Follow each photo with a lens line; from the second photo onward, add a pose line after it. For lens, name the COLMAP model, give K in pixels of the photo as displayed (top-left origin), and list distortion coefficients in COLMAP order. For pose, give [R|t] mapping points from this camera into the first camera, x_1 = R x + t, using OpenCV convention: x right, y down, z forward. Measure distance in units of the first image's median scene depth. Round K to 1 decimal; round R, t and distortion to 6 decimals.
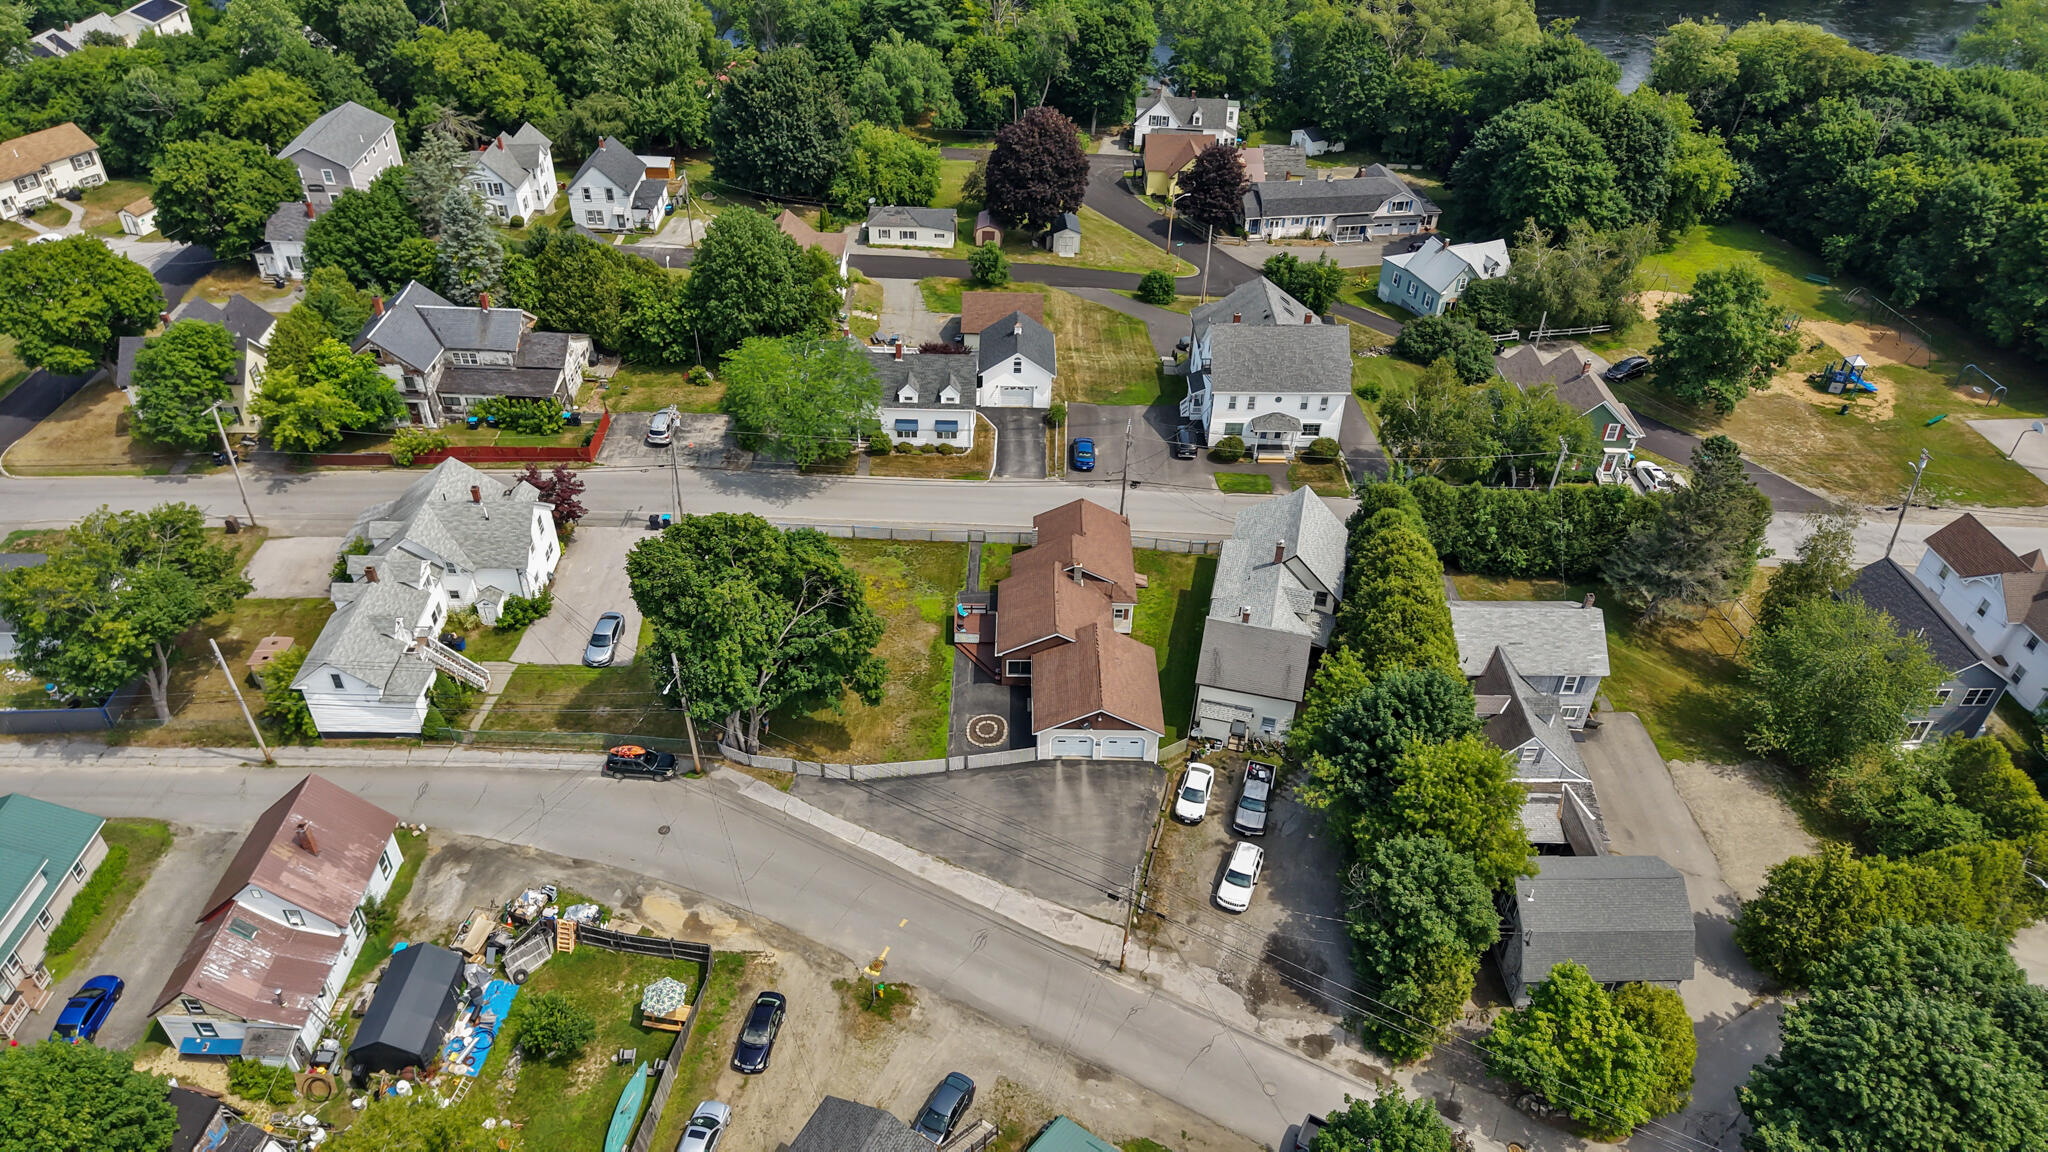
lens RADIAL K [[1364.8, 0, 1022.3], [0, 1364.8, 570.0], [0, 0, 1]] dist [0.090576, -0.138376]
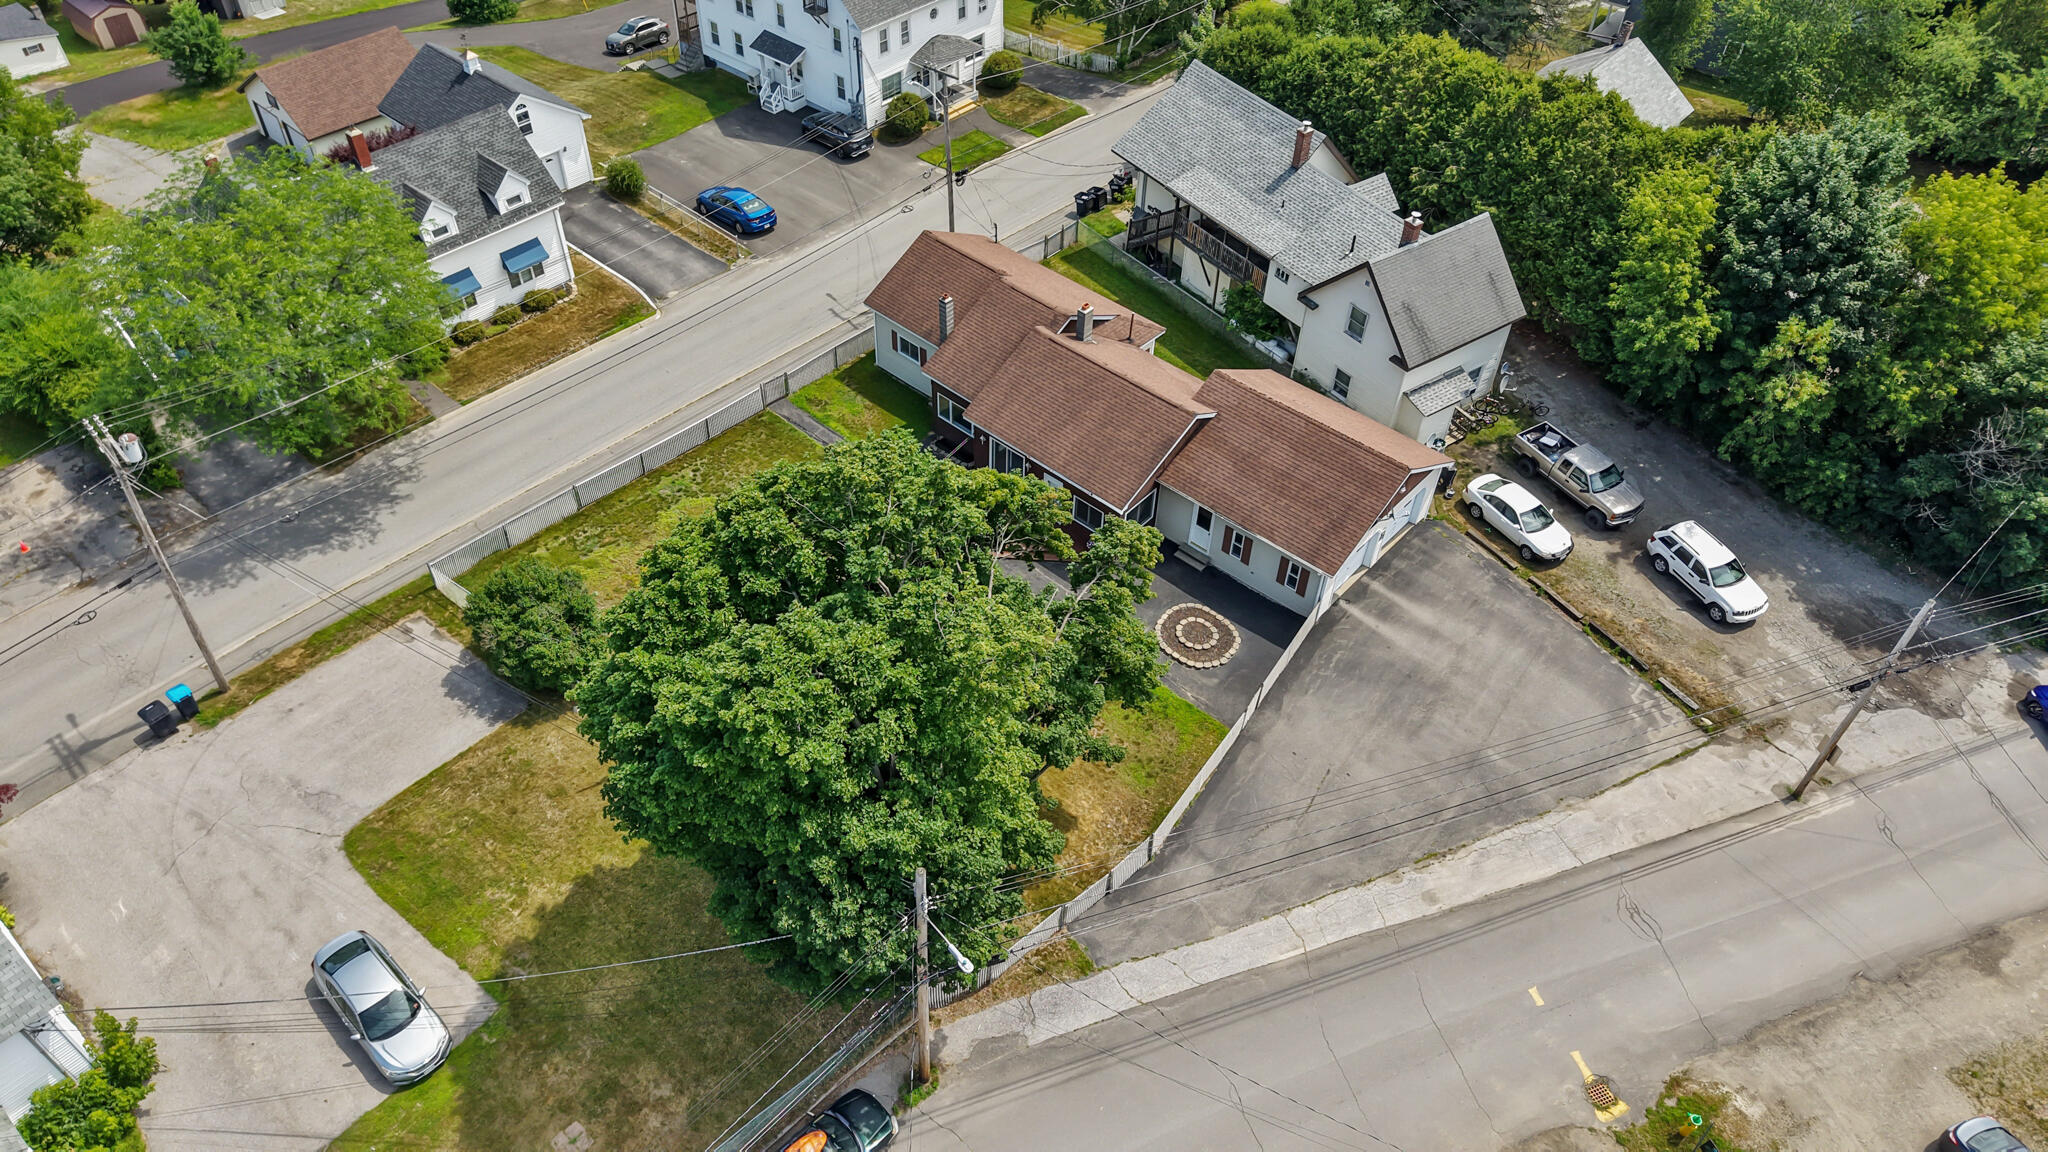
lens RADIAL K [[1364.8, 0, 1022.3], [0, 1364.8, 570.0], [0, 0, 1]] dist [0.090576, -0.138376]
pose [[0.667486, -0.527452, 0.525602, -0.331314], [0.448371, 0.848254, 0.281832, -0.083795], [-0.594497, 0.047546, 0.802691, 0.589335]]
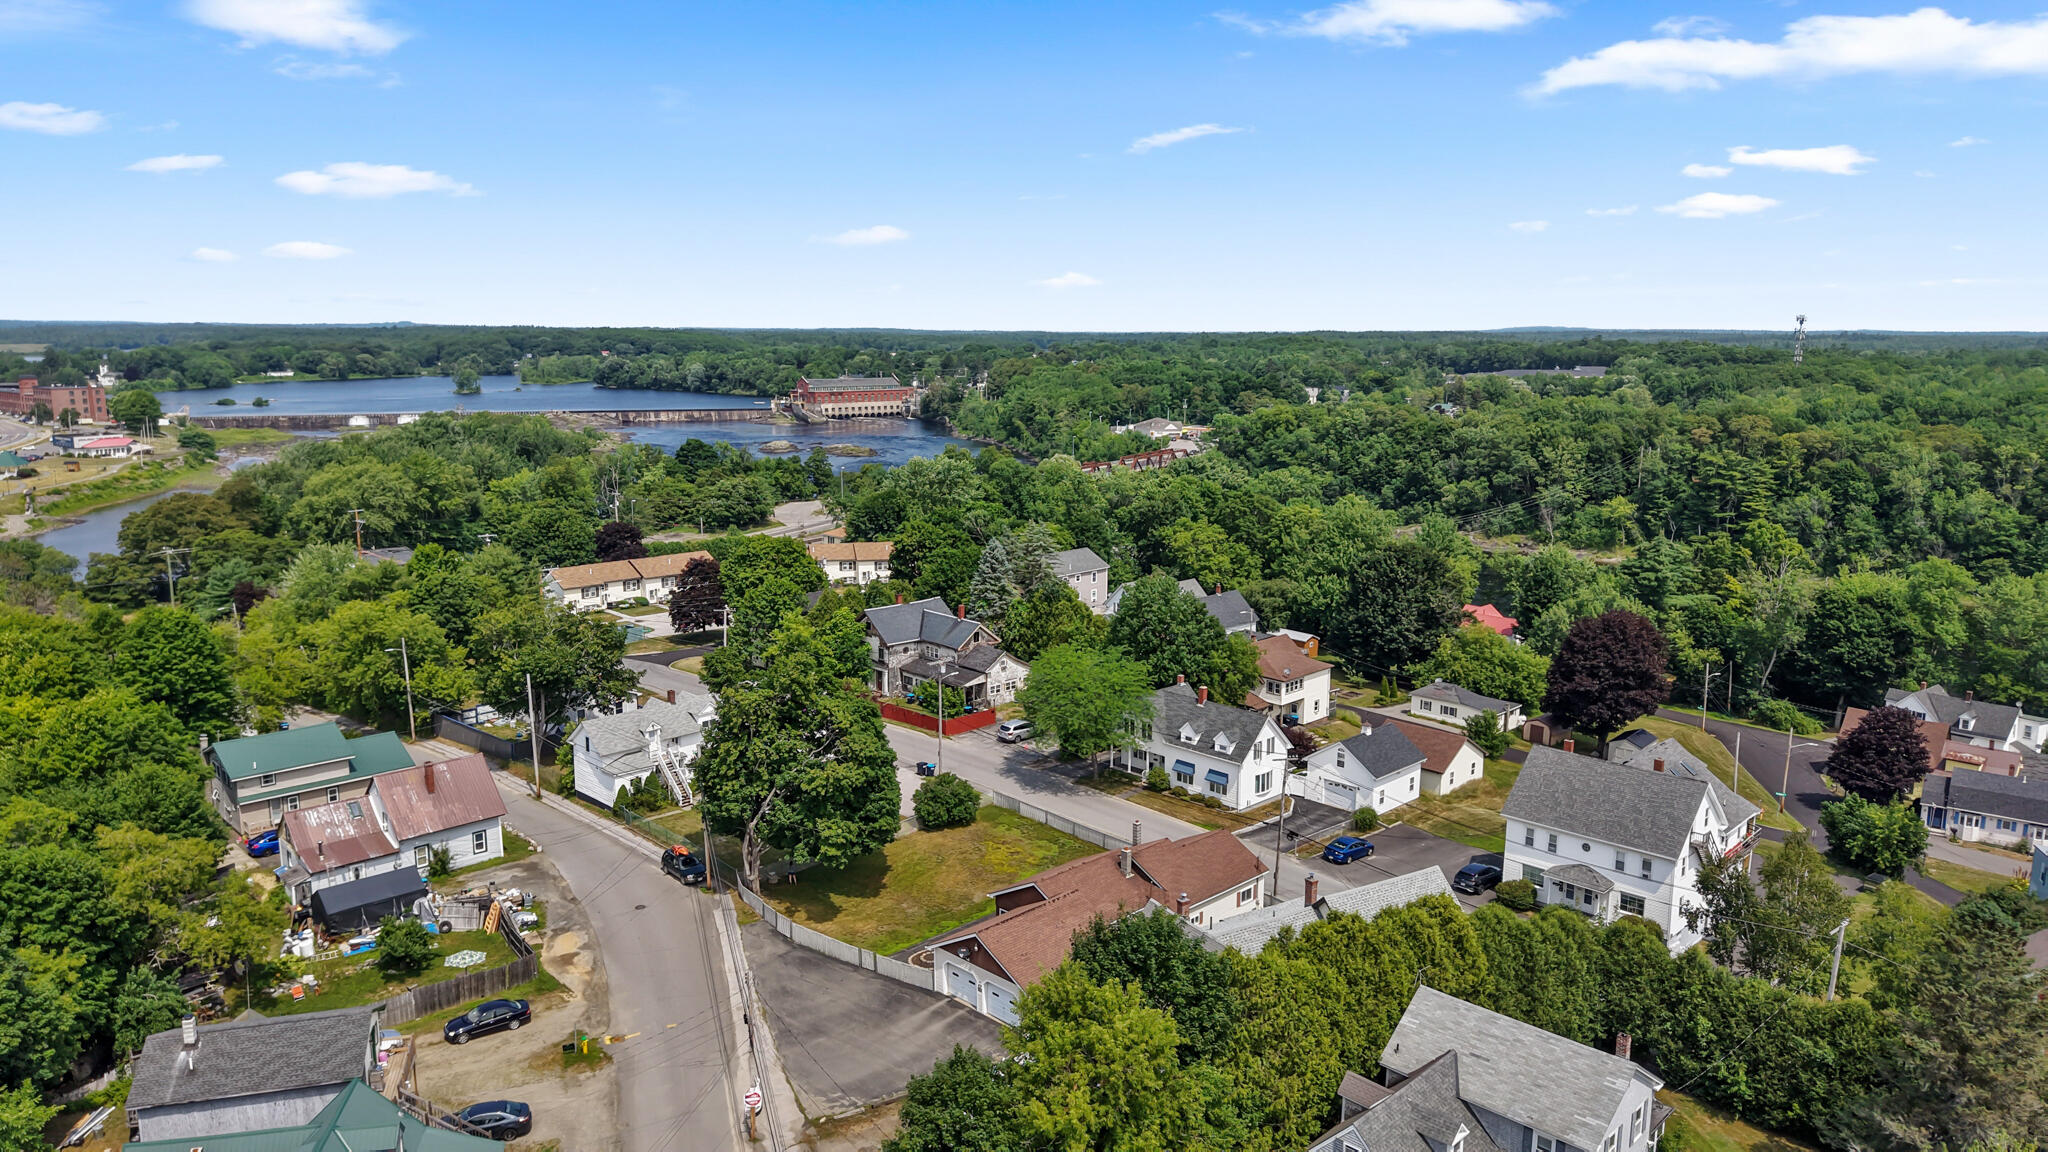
lens RADIAL K [[1364.8, 0, 1022.3], [0, 1364.8, 570.0], [0, 0, 1]] dist [0.090576, -0.138376]
pose [[0.709221, 0.109974, -0.696355, 0.615430], [-0.427093, 0.852888, -0.300289, 0.143346], [0.560889, 0.510380, 0.651856, 0.286086]]
